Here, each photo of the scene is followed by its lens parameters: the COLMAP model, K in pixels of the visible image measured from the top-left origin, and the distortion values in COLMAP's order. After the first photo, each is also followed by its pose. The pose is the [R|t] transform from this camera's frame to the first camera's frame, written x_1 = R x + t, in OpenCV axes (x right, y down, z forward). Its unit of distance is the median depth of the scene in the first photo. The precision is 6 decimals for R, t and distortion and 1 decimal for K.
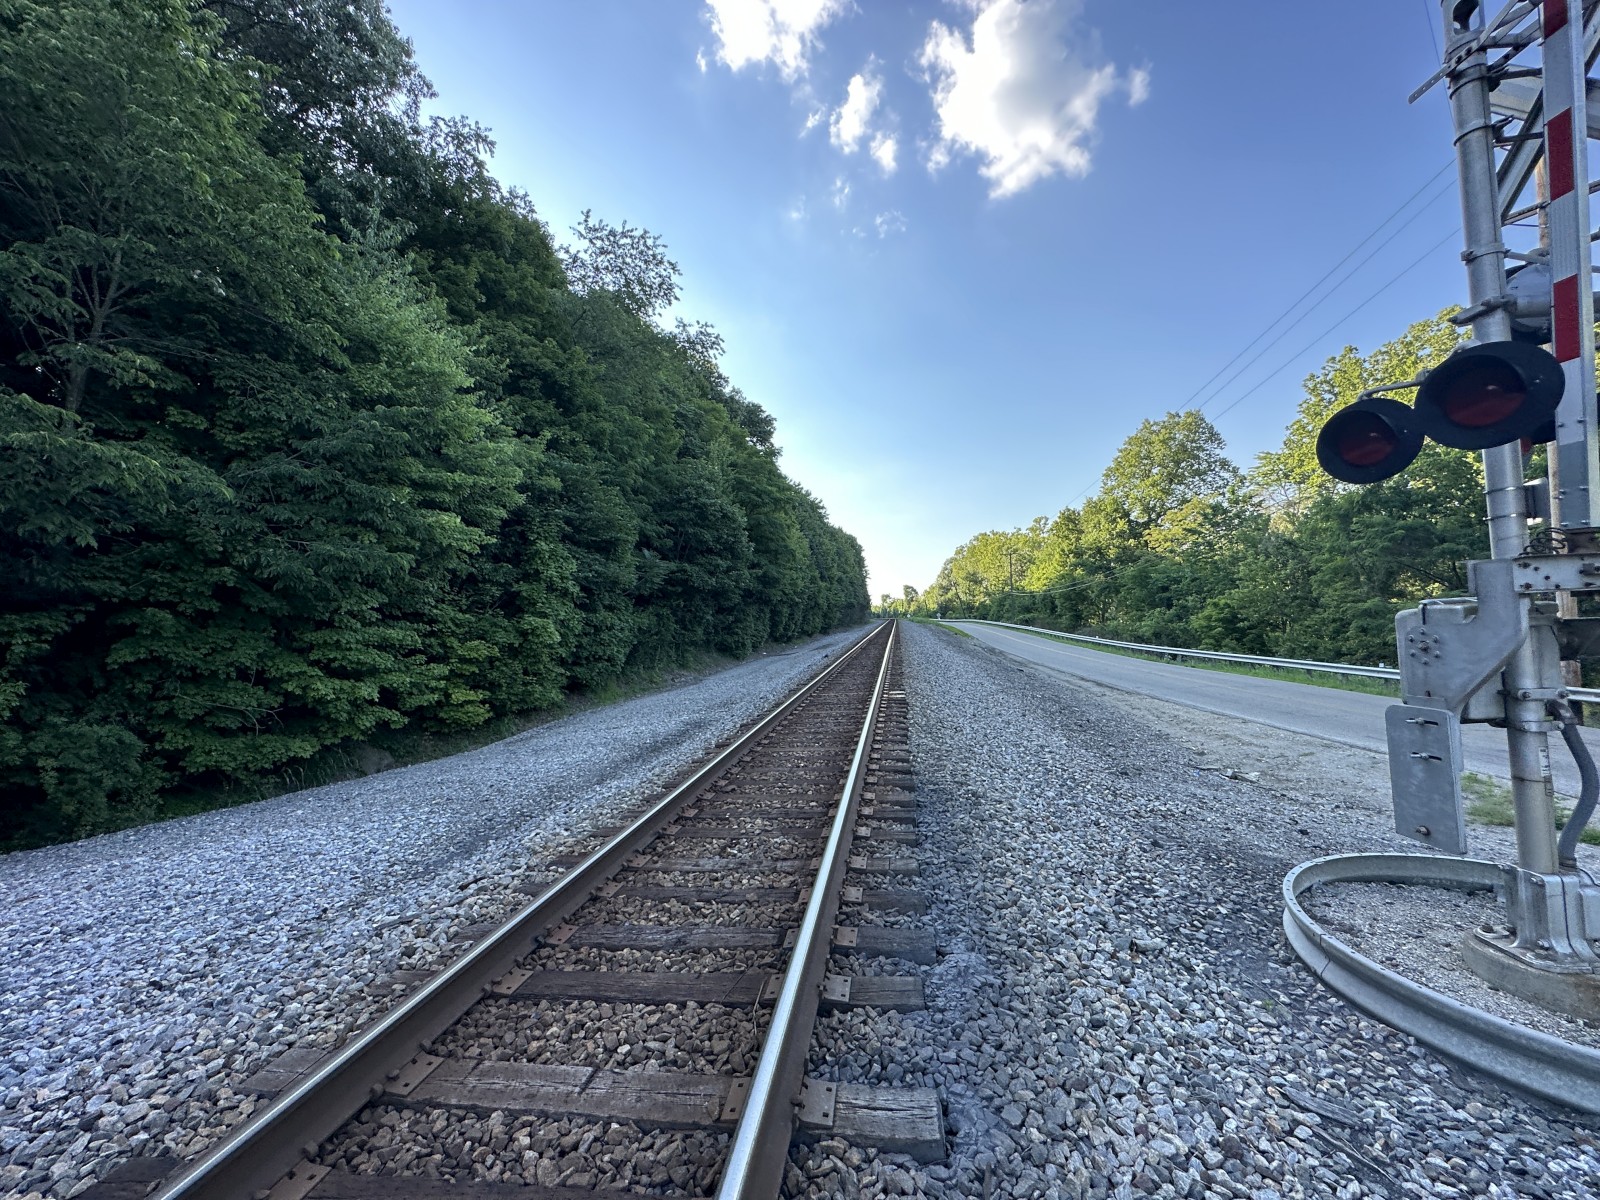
lens RADIAL K [[640.6, 0, 795.5], [0, 640.6, 602.3], [0, 0, 1]] dist [-0.006638, 0.001784]
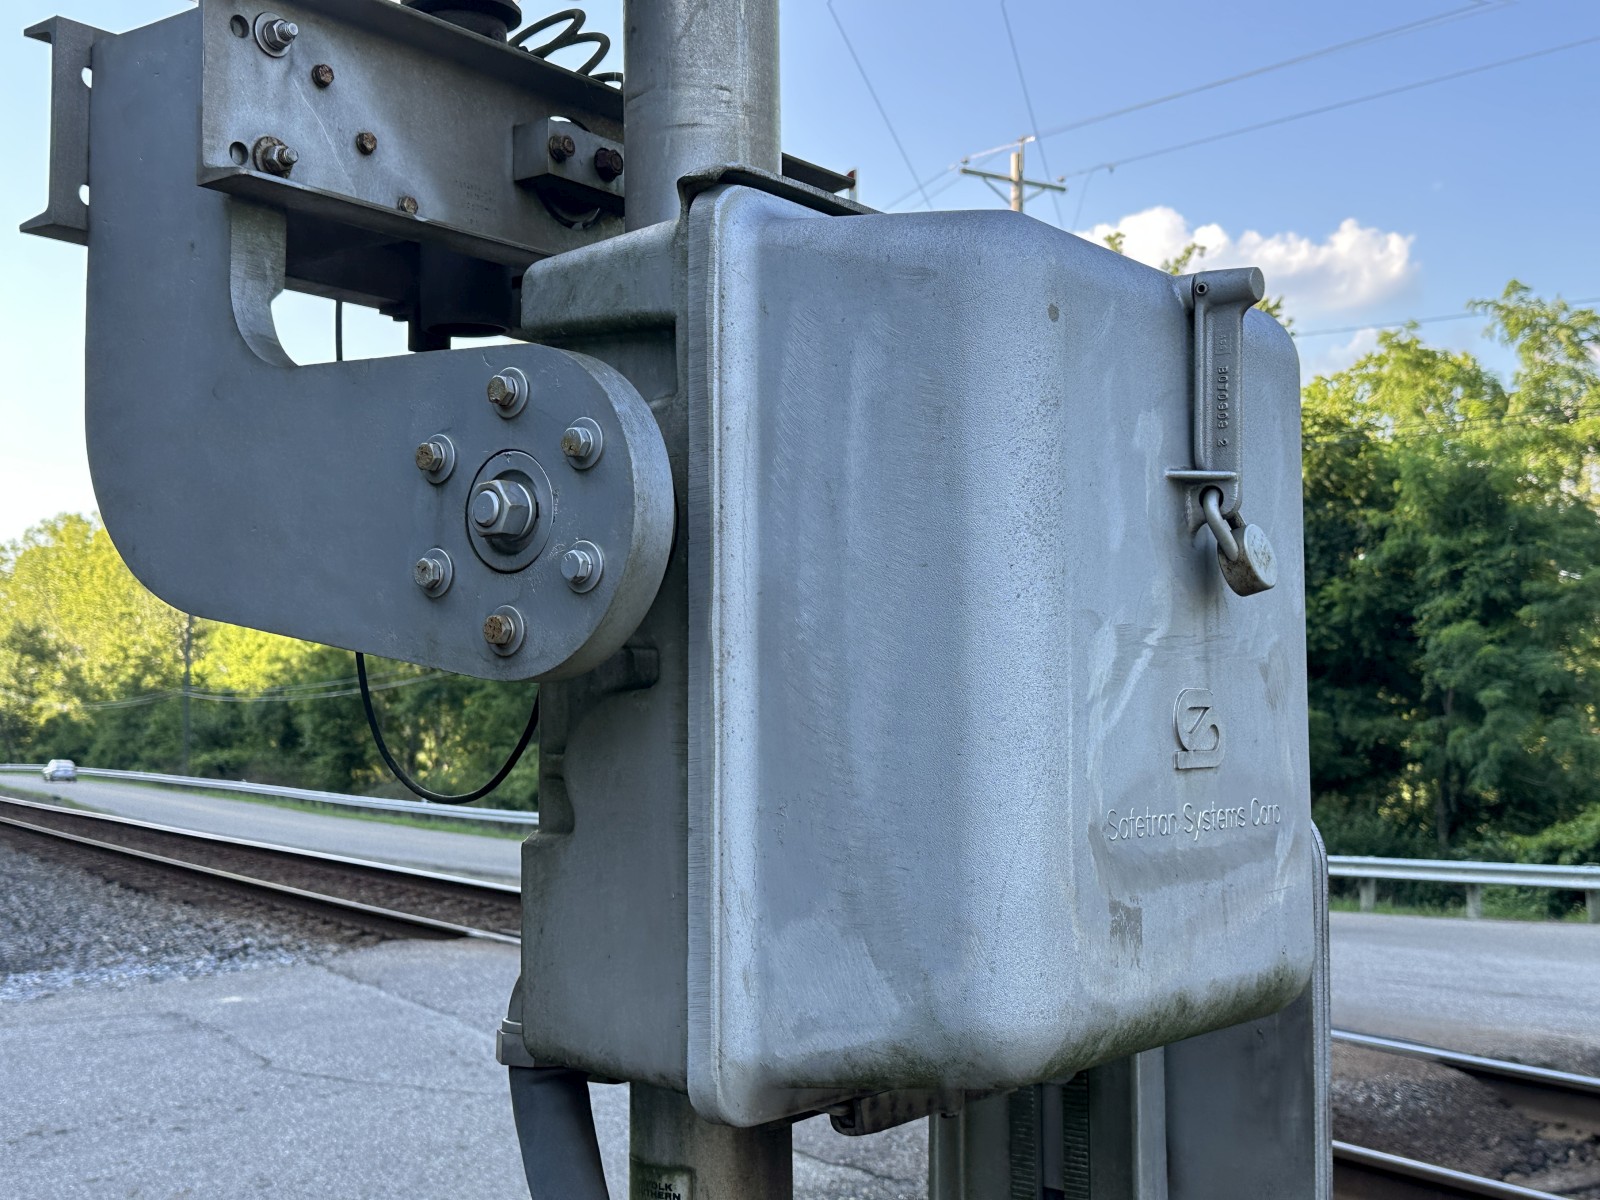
lens RADIAL K [[1922.0, 0, 750.7], [0, 1922.0, 582.3], [0, 0, 1]] dist [0.079509, 0.000000]
pose [[0.797123, 0.080667, 0.598405, -0.936206], [-0.038320, 0.995797, -0.083191, 0.027668], [-0.602600, 0.043382, 0.796863, -1.239463]]
